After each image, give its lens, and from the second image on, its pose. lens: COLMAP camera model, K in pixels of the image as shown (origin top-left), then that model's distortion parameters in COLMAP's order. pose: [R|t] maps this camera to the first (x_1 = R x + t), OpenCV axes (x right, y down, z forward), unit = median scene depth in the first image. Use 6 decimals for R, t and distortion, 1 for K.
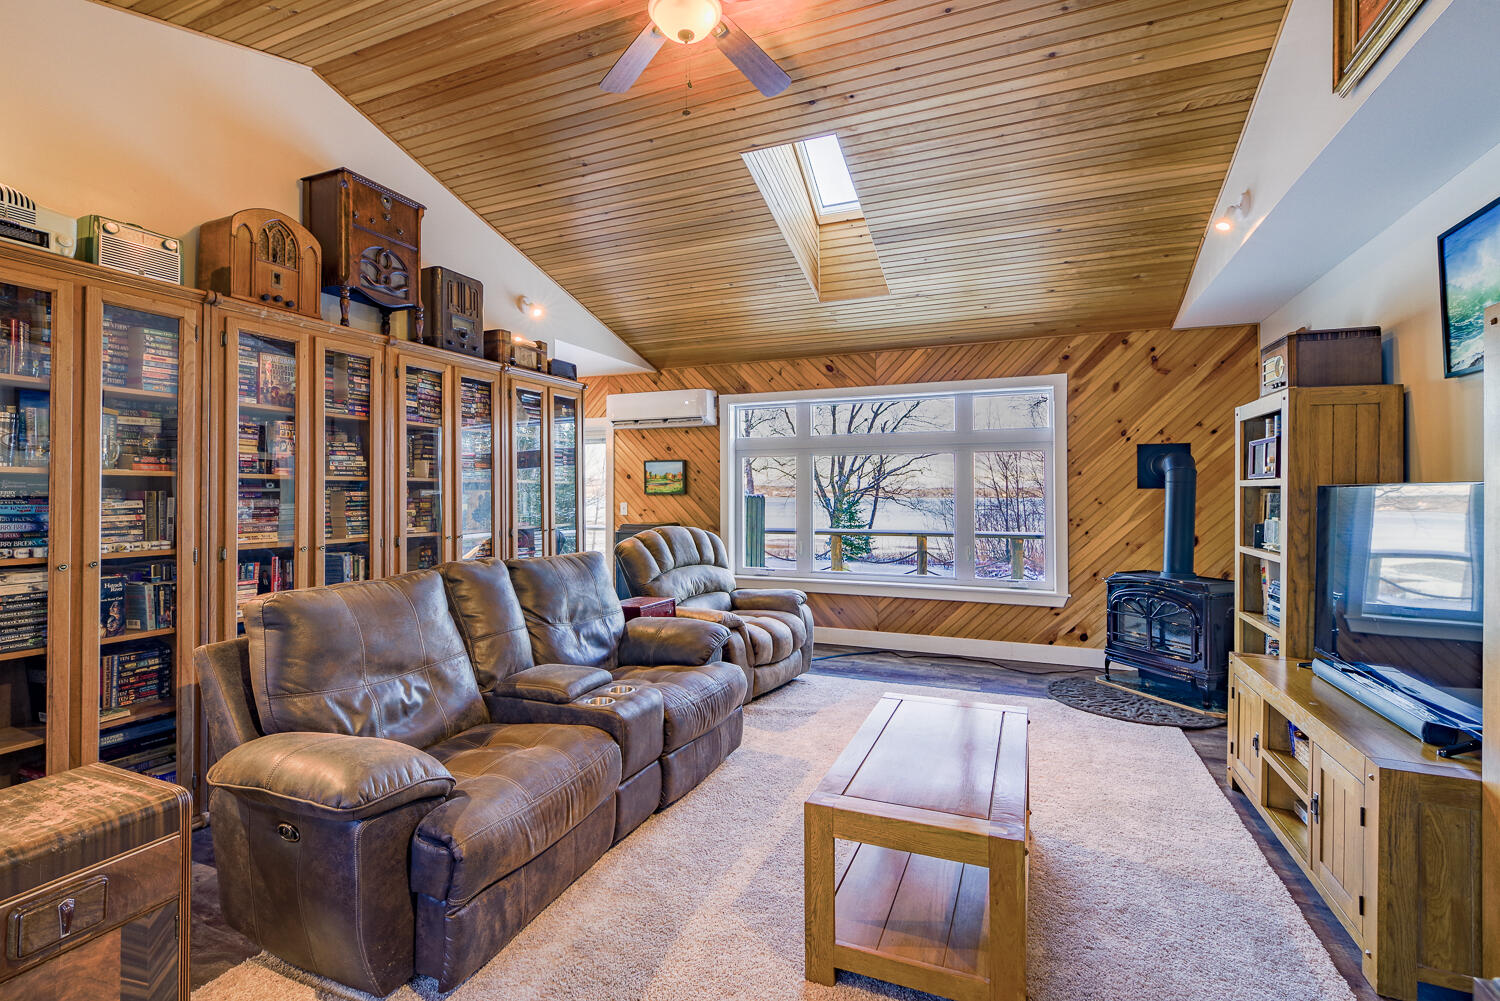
lens RADIAL K [[656.6, 0, 745.5], [0, 656.6, 492.1], [0, 0, 1]] dist [-0.004045, 0.000138]
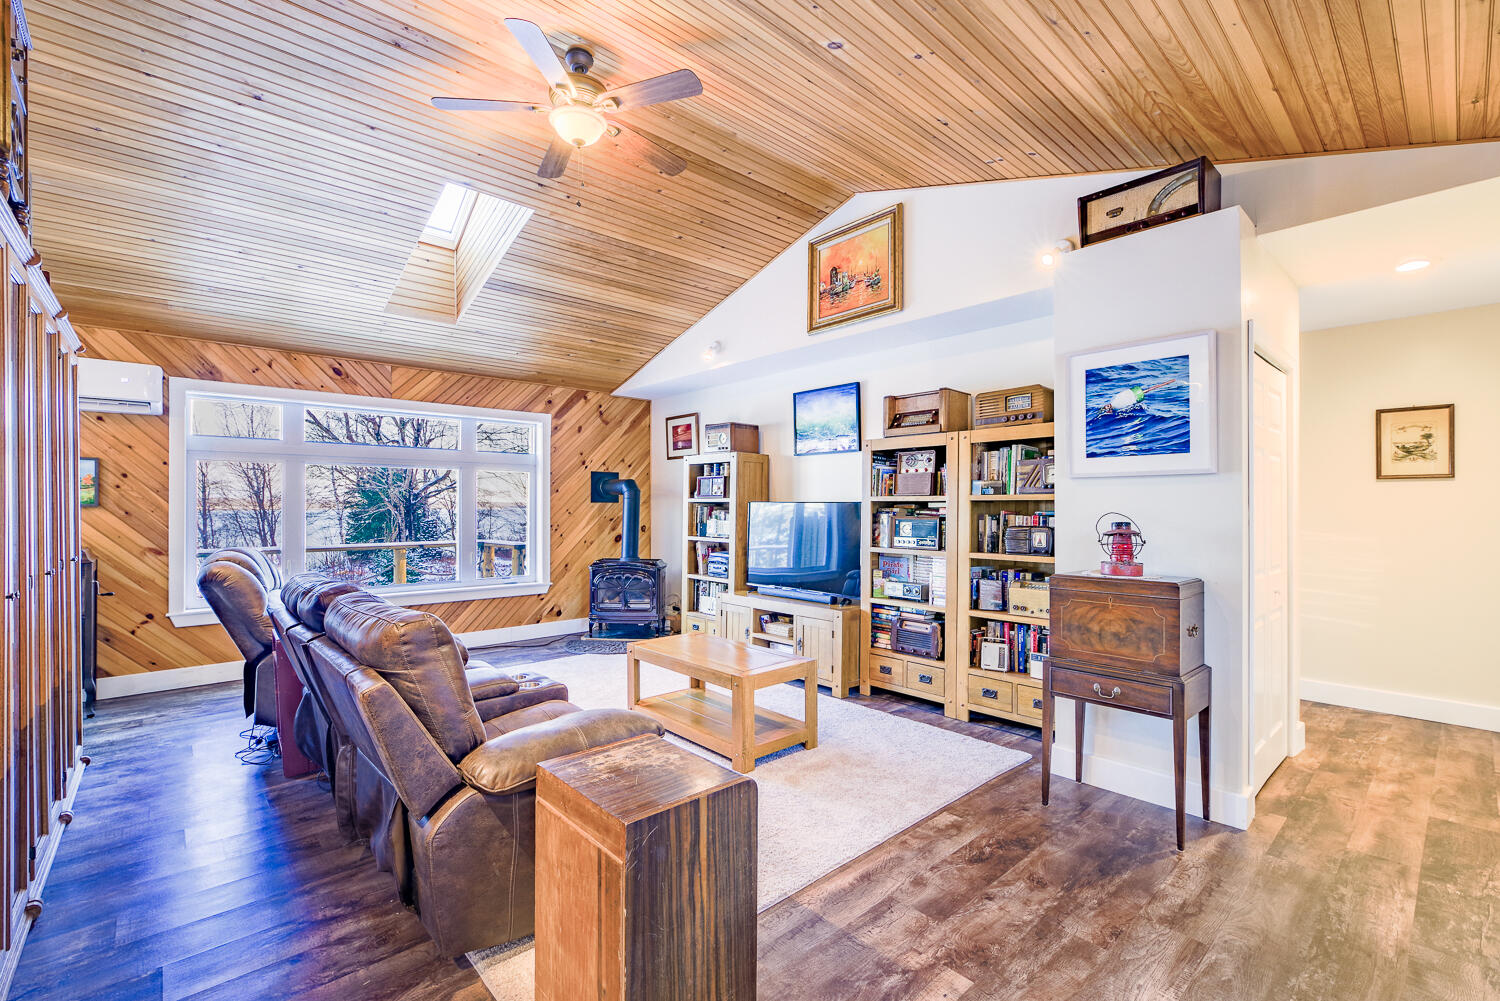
lens RADIAL K [[656.6, 0, 759.6], [0, 656.6, 509.6], [0, 0, 1]] dist [-0.004045, 0.000138]
pose [[0.417312, -0.004140, 0.908754, -0.539749], [-0.003267, 0.999976, 0.006056, 0.000259], [-0.908758, -0.005496, 0.417288, 0.073441]]
